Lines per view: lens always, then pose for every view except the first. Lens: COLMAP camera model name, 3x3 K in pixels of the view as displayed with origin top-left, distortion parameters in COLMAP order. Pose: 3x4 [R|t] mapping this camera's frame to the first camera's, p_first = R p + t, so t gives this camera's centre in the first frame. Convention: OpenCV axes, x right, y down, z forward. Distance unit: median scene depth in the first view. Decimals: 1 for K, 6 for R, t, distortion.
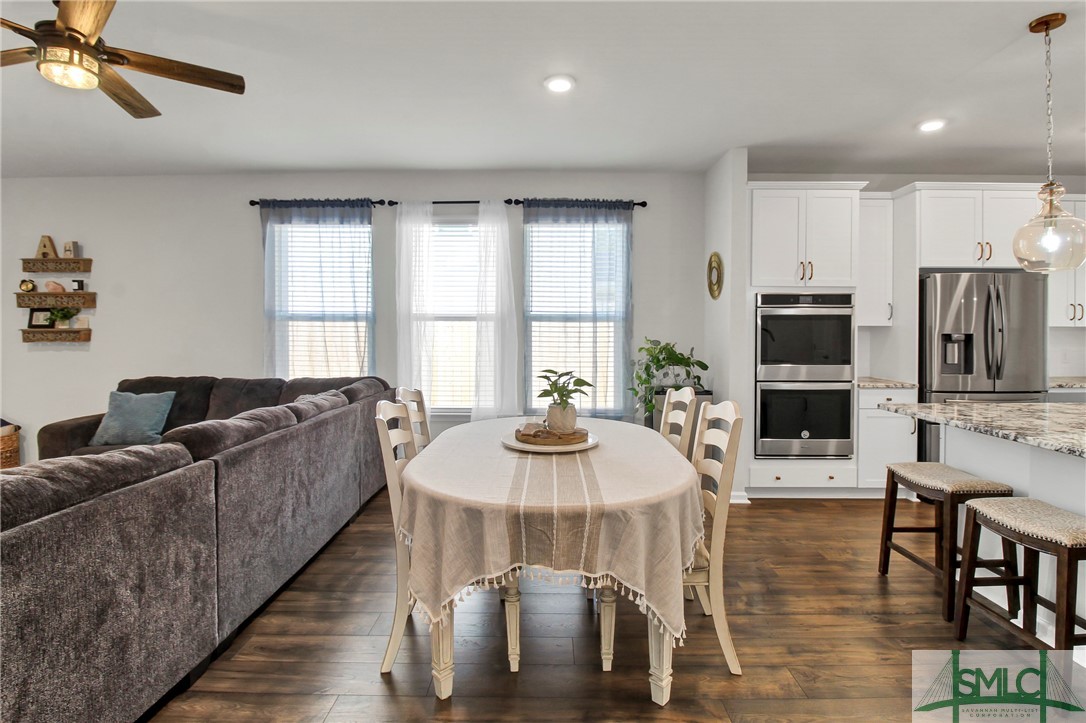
lens RADIAL K [[527.9, 0, 540.3], [0, 527.9, 335.6], [0, 0, 1]] dist [-0.004020, -0.017000]
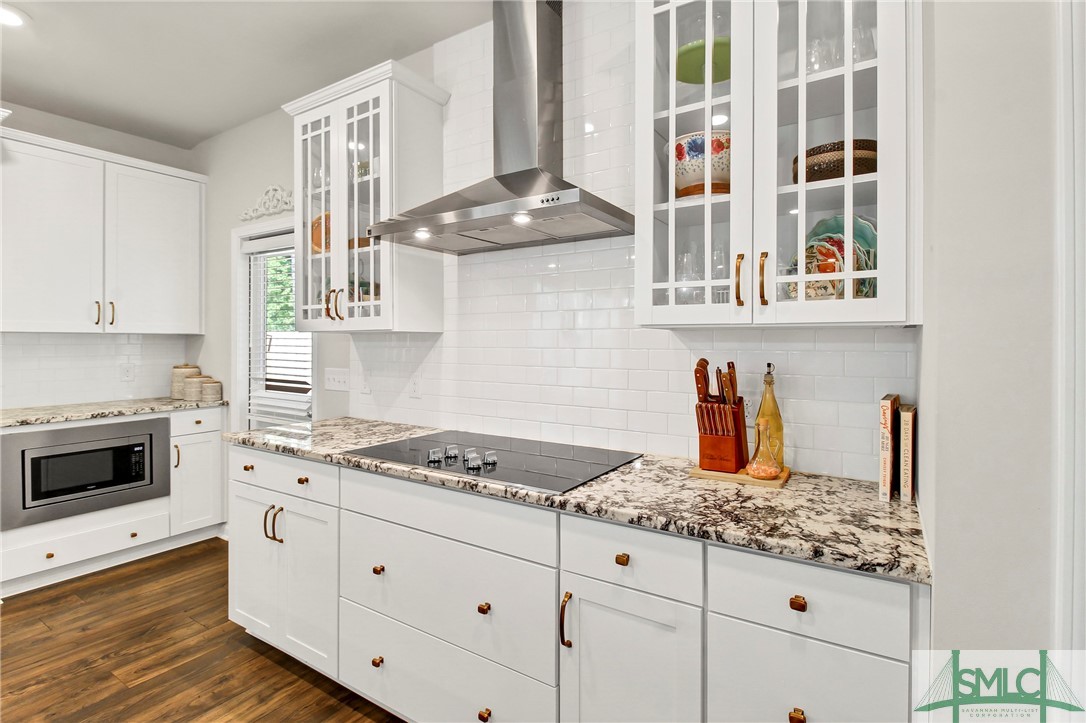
lens RADIAL K [[513.3, 0, 534.0], [0, 513.3, 345.6], [0, 0, 1]] dist [0.034899, -0.025354]
pose [[0.532541, -0.006042, 0.846383, 0.780809], [0.007034, 0.999972, 0.002713, 0.002387], [-0.846375, 0.004509, 0.532569, 0.107075]]
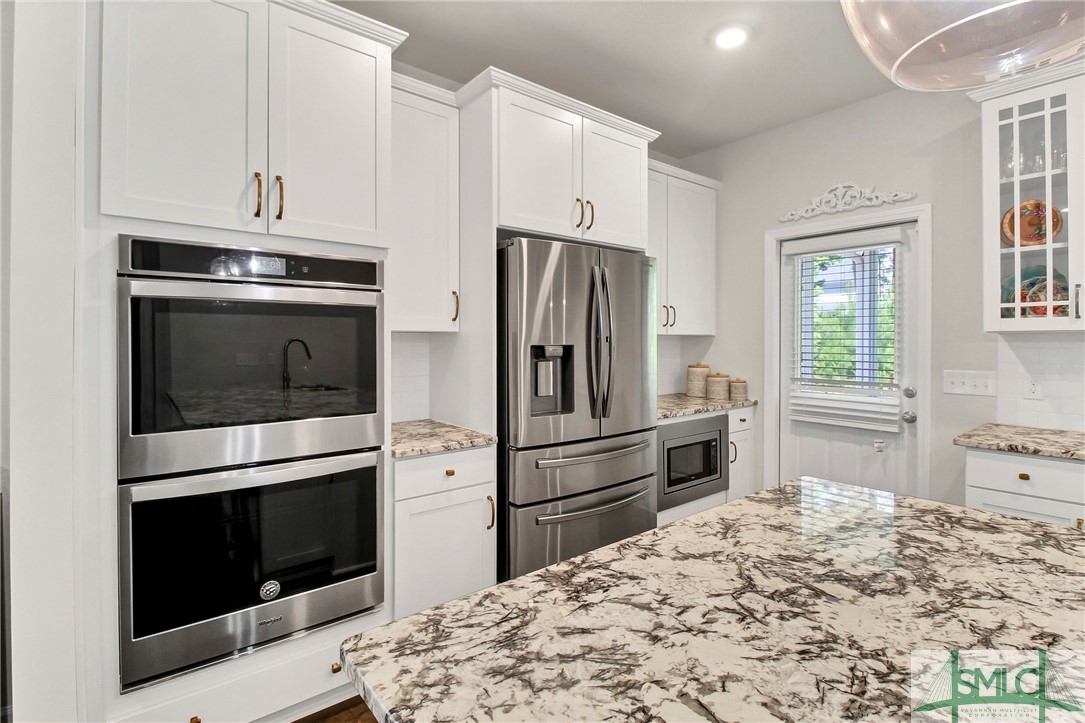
lens RADIAL K [[517.9, 0, 538.9], [0, 517.9, 343.3], [0, 0, 1]] dist [0.020977, -0.016412]
pose [[0.768255, -0.004621, 0.640127, 0.401456], [0.008045, 0.999965, -0.002436, -0.004261], [-0.640093, 0.007021, 0.768265, 0.545542]]
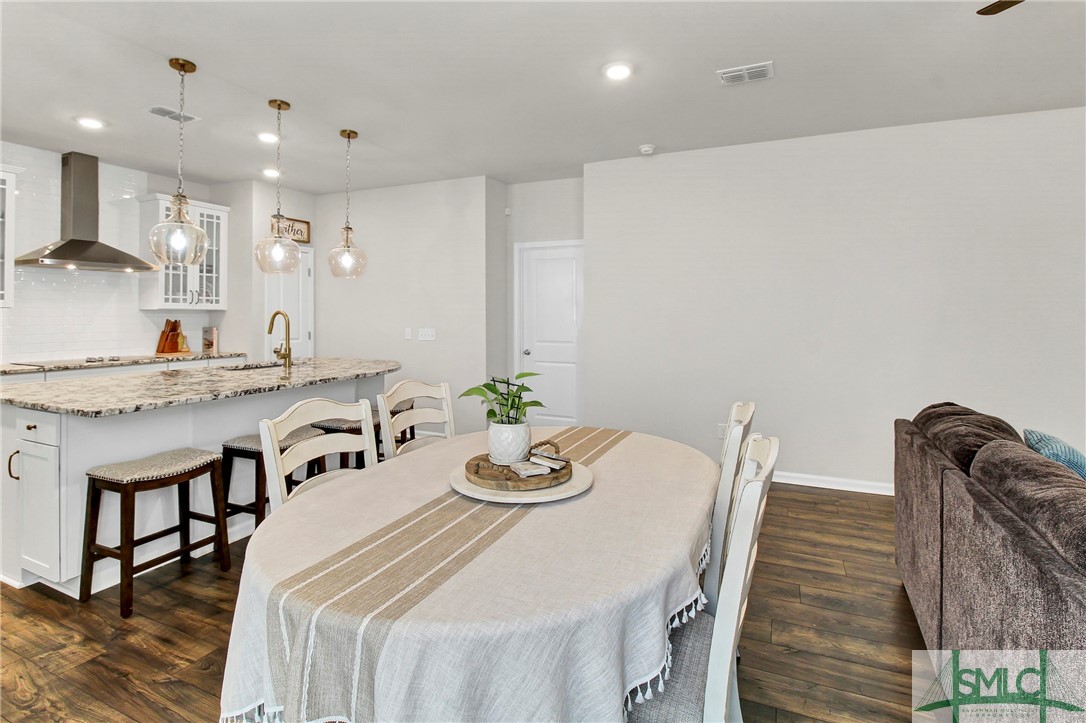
lens RADIAL K [[532.5, 0, 538.3], [0, 532.5, 309.1], [0, 0, 1]] dist [0.001940, 0.000504]
pose [[-0.916094, -0.000313, 0.400963, -0.166793], [-0.000452, 1.000000, -0.000253, -0.009849], [-0.400963, -0.000413, -0.916094, 1.034409]]
